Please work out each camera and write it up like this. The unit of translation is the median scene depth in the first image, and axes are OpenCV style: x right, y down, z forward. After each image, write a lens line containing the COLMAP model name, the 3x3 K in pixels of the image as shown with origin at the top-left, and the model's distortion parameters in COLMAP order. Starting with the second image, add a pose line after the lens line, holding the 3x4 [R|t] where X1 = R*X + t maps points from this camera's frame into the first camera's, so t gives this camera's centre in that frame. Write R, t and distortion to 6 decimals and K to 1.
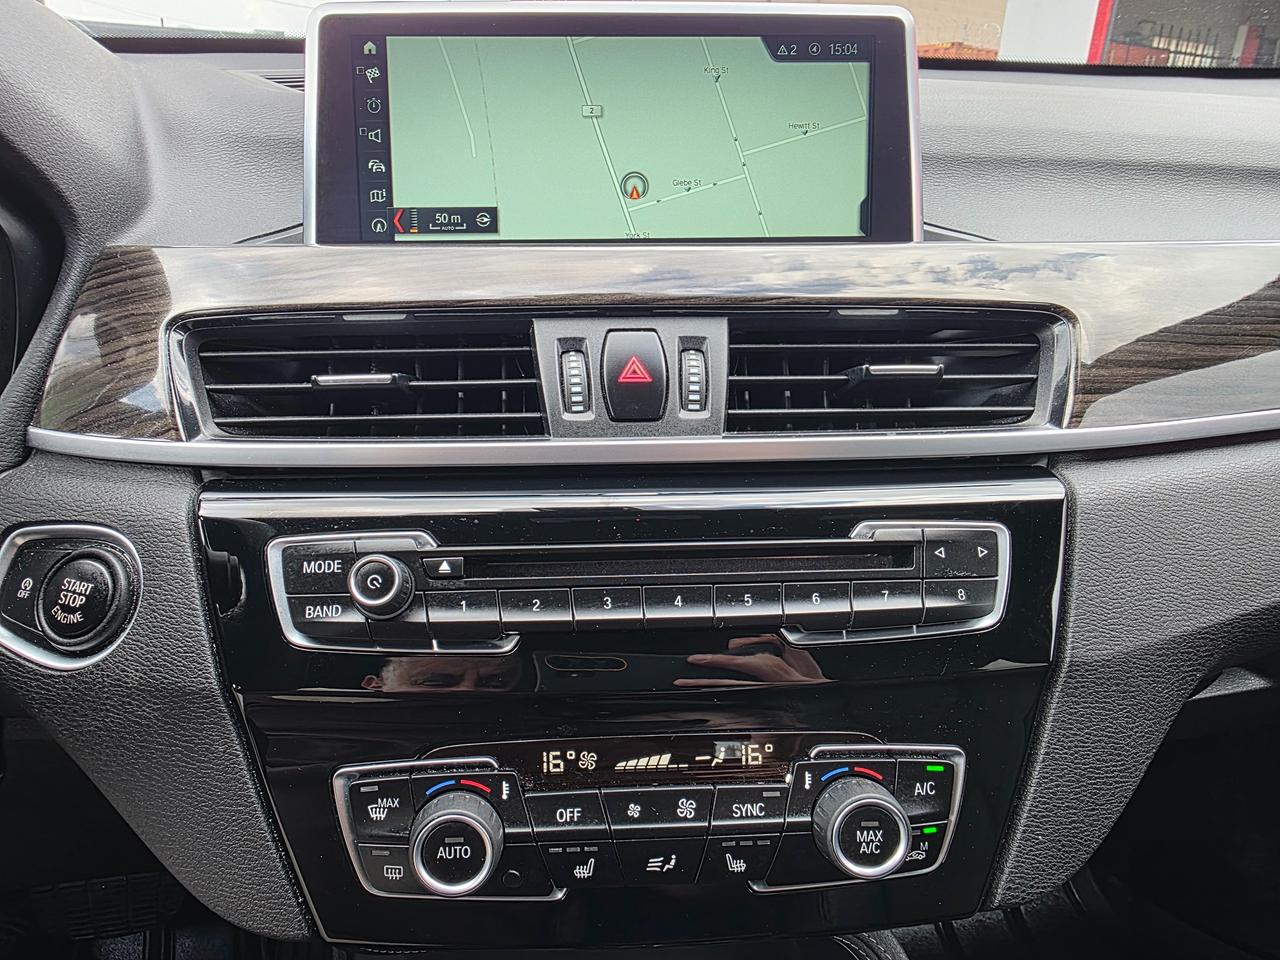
lens RADIAL K [[855.2, 0, 570.1], [0, 855.2, 493.4], [0, 0, 1]] dist [0.035765, -0.035139]
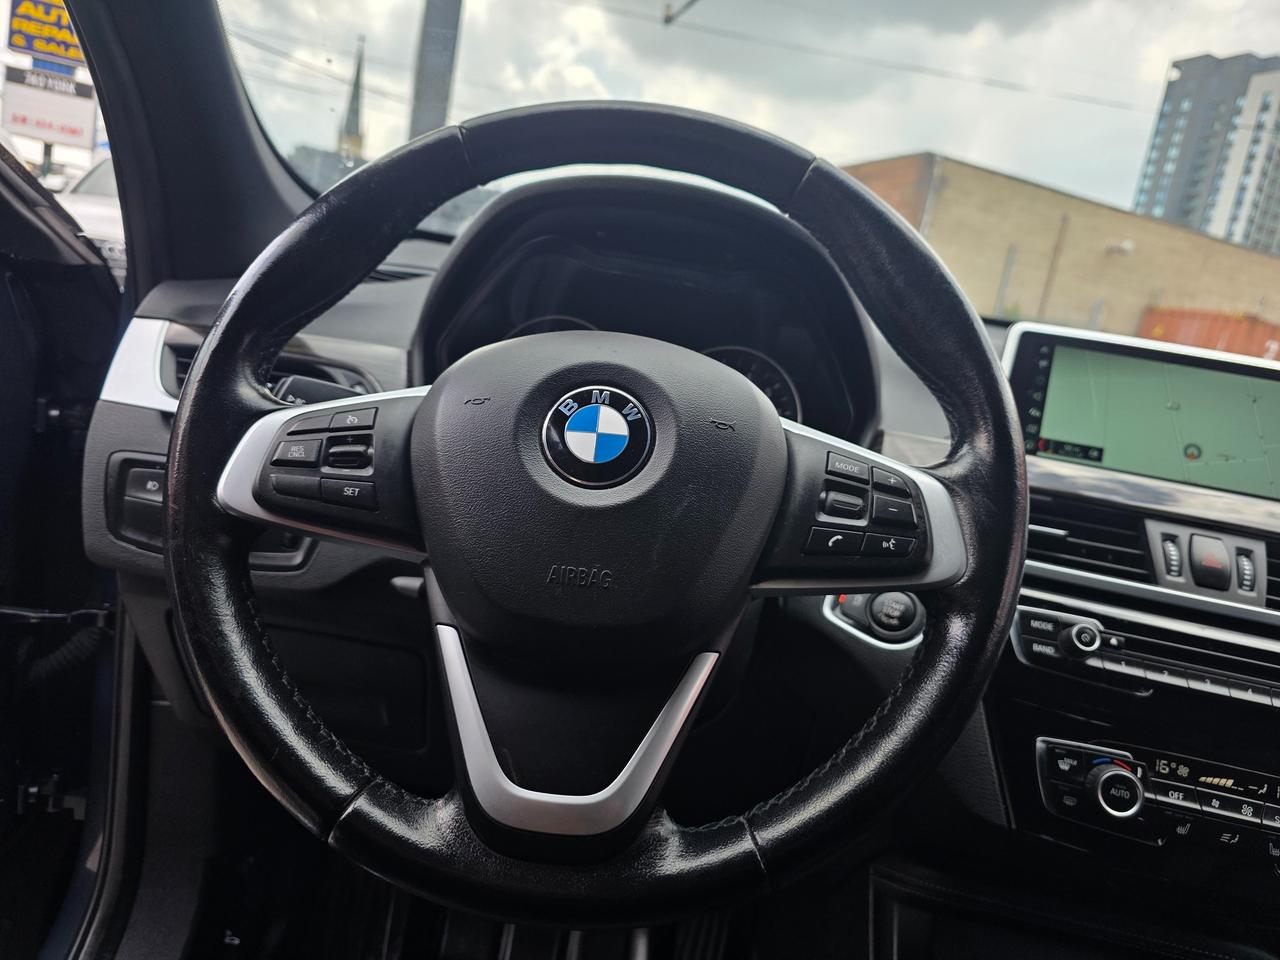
lens RADIAL K [[855.2, 0, 645.0], [0, 855.2, 483.8], [0, 0, 1]] dist [0.035765, -0.035139]
pose [[0.963497, 0.205331, -0.171794, -0.757463], [-0.235980, 0.954420, -0.182743, 0.296334], [0.126441, 0.216612, 0.968035, -0.855077]]
